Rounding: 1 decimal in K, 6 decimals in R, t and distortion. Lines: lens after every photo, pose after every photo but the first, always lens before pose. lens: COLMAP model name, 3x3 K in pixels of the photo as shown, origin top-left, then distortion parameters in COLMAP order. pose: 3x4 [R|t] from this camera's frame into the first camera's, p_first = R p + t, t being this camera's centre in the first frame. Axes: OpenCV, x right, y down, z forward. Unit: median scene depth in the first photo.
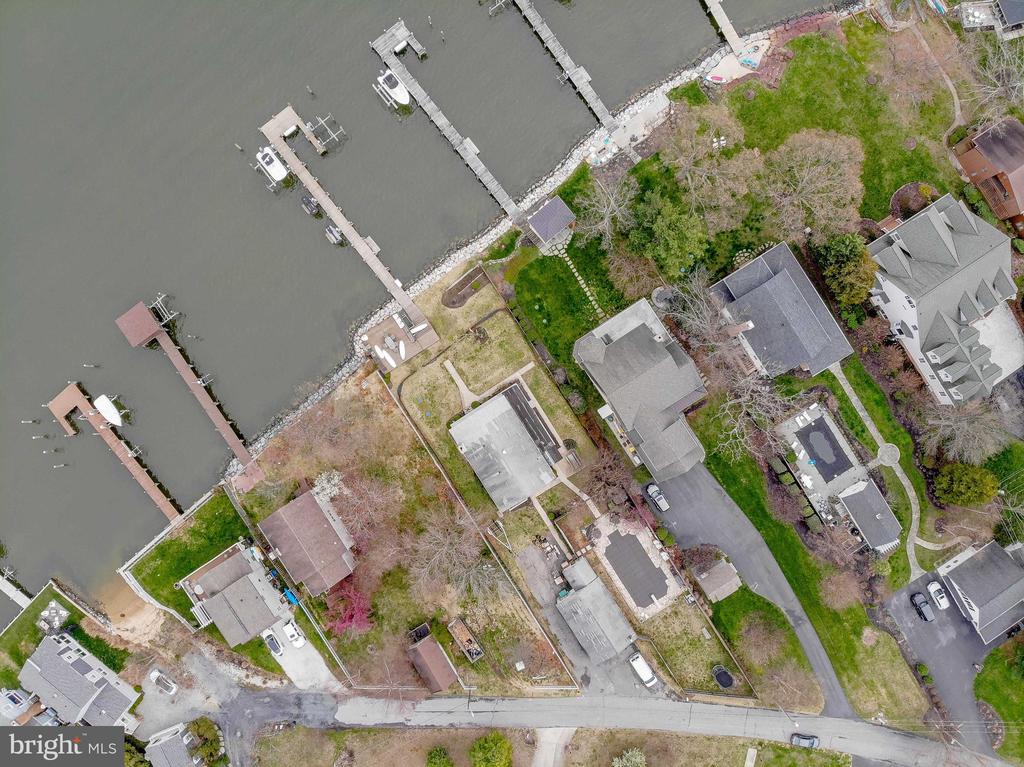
lens RADIAL K [[720.9, 0, 512.0], [0, 720.9, 383.5], [0, 0, 1]] dist [0.087873, -0.174024]
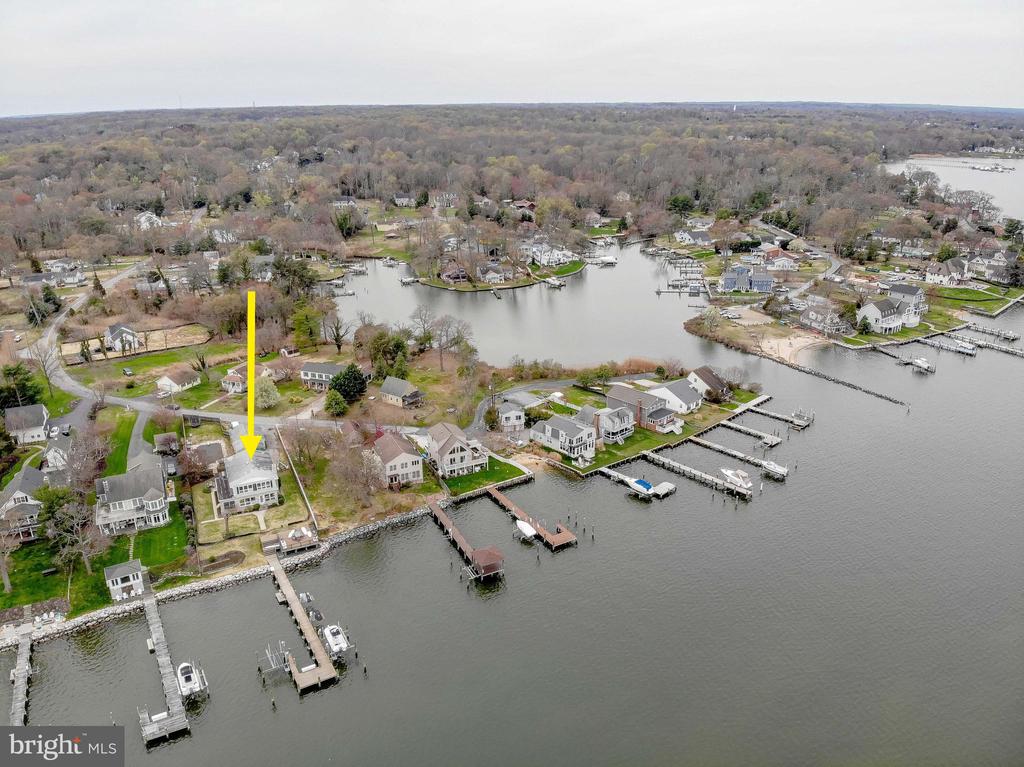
lens RADIAL K [[746.4, 0, 509.6], [0, 746.4, 386.2], [0, 0, 1]] dist [0.089728, -0.229623]
pose [[-0.989173, -0.039080, 0.141457, -0.709820], [0.146237, -0.343468, 0.927709, -1.133461], [0.012331, 0.938351, 0.345464, 0.296300]]
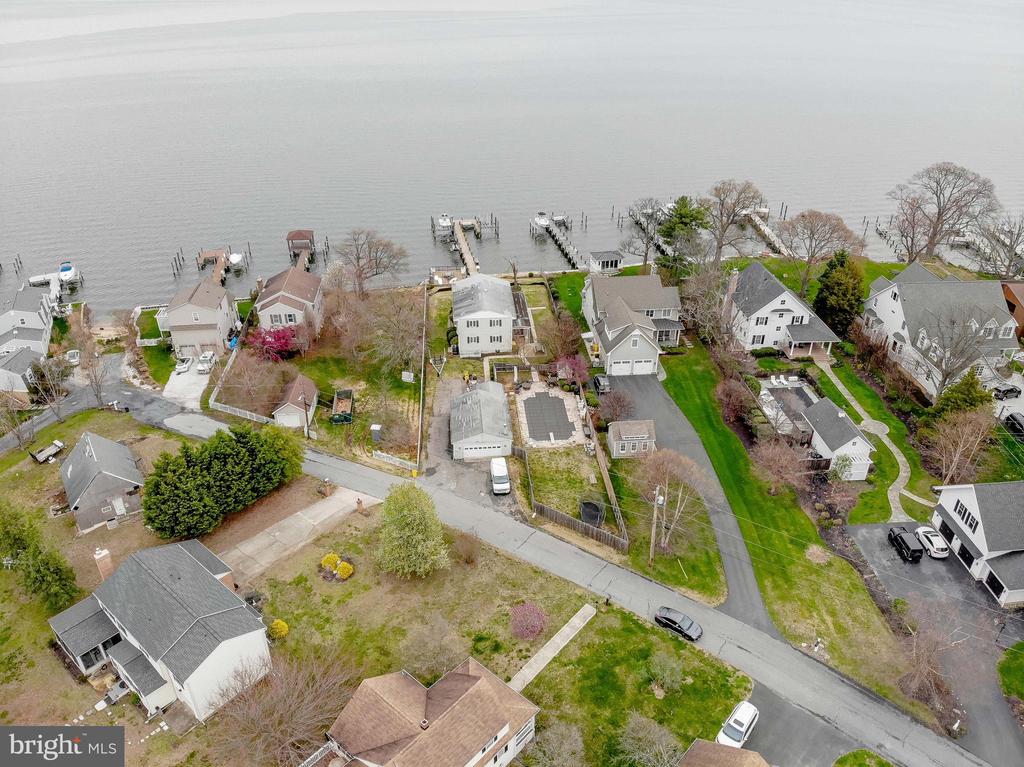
lens RADIAL K [[734.4, 0, 511.7], [0, 734.4, 397.8], [0, 0, 1]] dist [0.141359, -0.322713]
pose [[0.881998, 0.246844, -0.401432, 0.482092], [-0.471250, 0.459007, -0.753150, 0.933264], [-0.001651, 0.853452, 0.521169, 0.516254]]
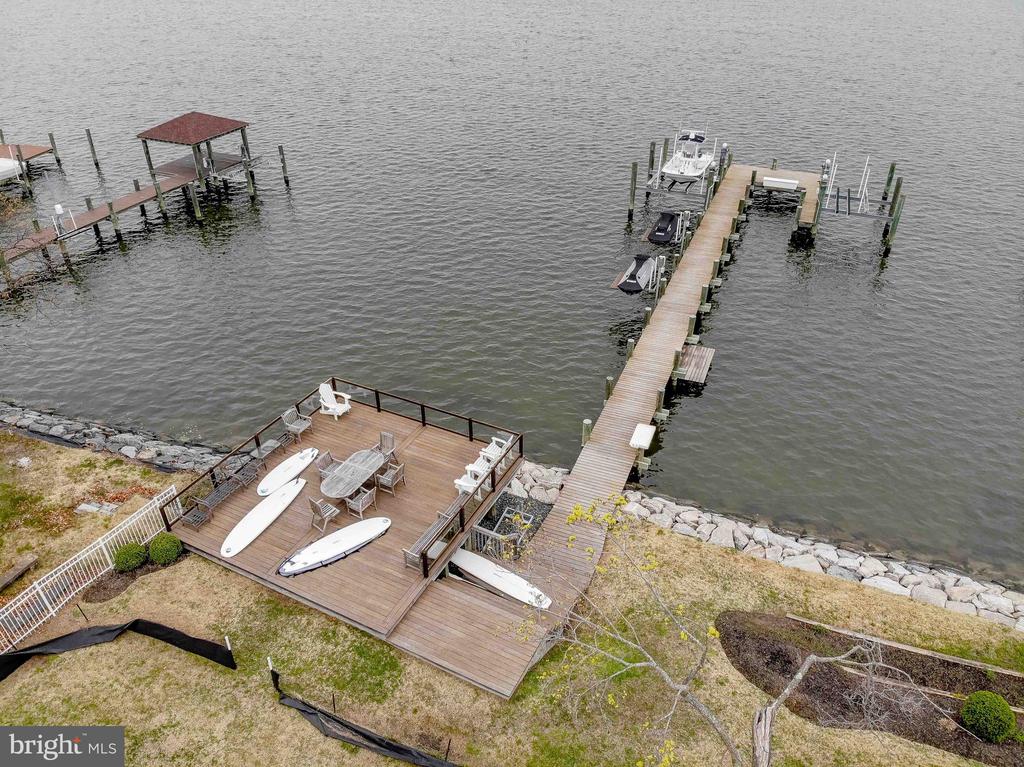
lens RADIAL K [[746.4, 0, 509.6], [0, 746.4, 386.2], [0, 0, 1]] dist [0.089728, -0.229623]
pose [[0.490945, 0.480671, -0.726587, -0.024663], [-0.871167, 0.277021, -0.405373, -0.020484], [0.006429, 0.831994, 0.554747, 0.869668]]
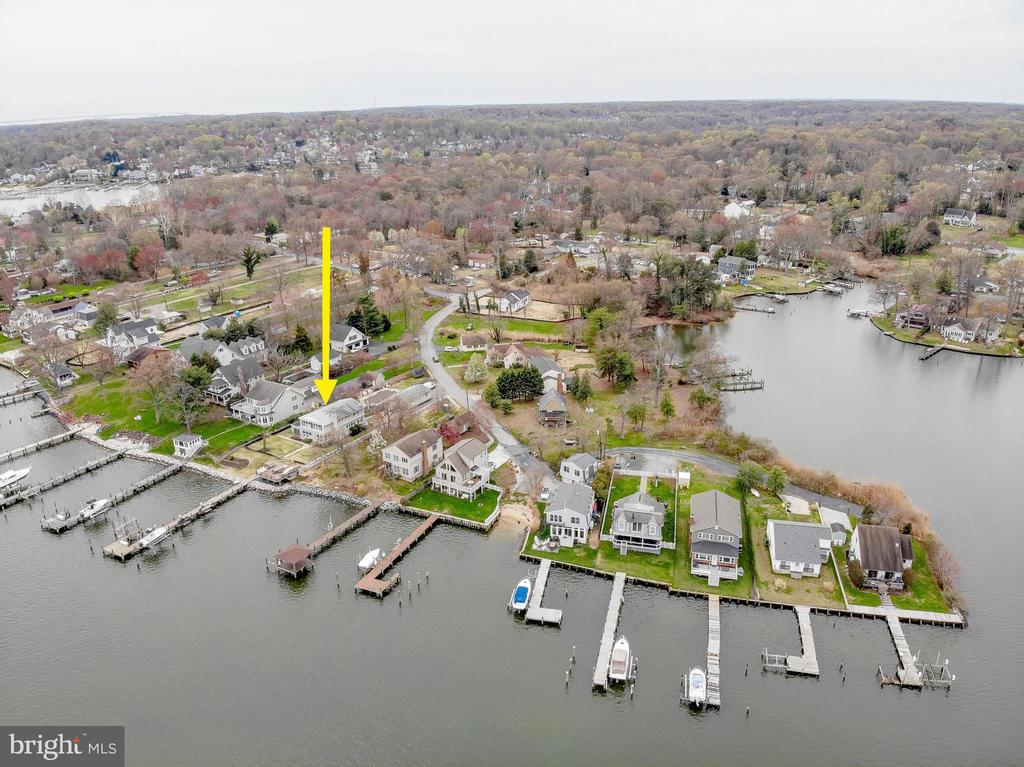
lens RADIAL K [[734.4, 0, 511.7], [0, 734.4, 397.8], [0, 0, 1]] dist [0.141359, -0.322713]
pose [[-0.418207, -0.322530, 0.849163, -1.656217], [0.908252, -0.162371, 0.385636, -0.187488], [0.013500, 0.932529, 0.360843, 0.291019]]
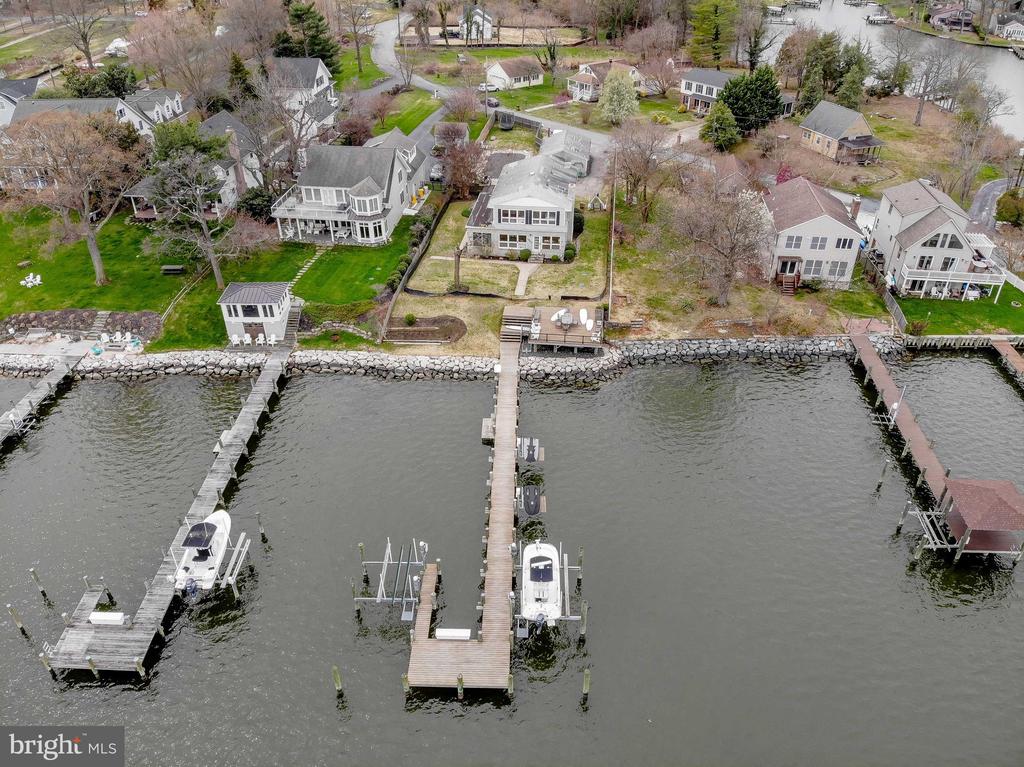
lens RADIAL K [[734.4, 0, 511.7], [0, 734.4, 397.8], [0, 0, 1]] dist [0.141359, -0.322713]
pose [[-0.768578, -0.363812, 0.526240, -0.496046], [0.639754, -0.439291, 0.630665, -0.526817], [0.001729, 0.821379, 0.570380, 0.676555]]
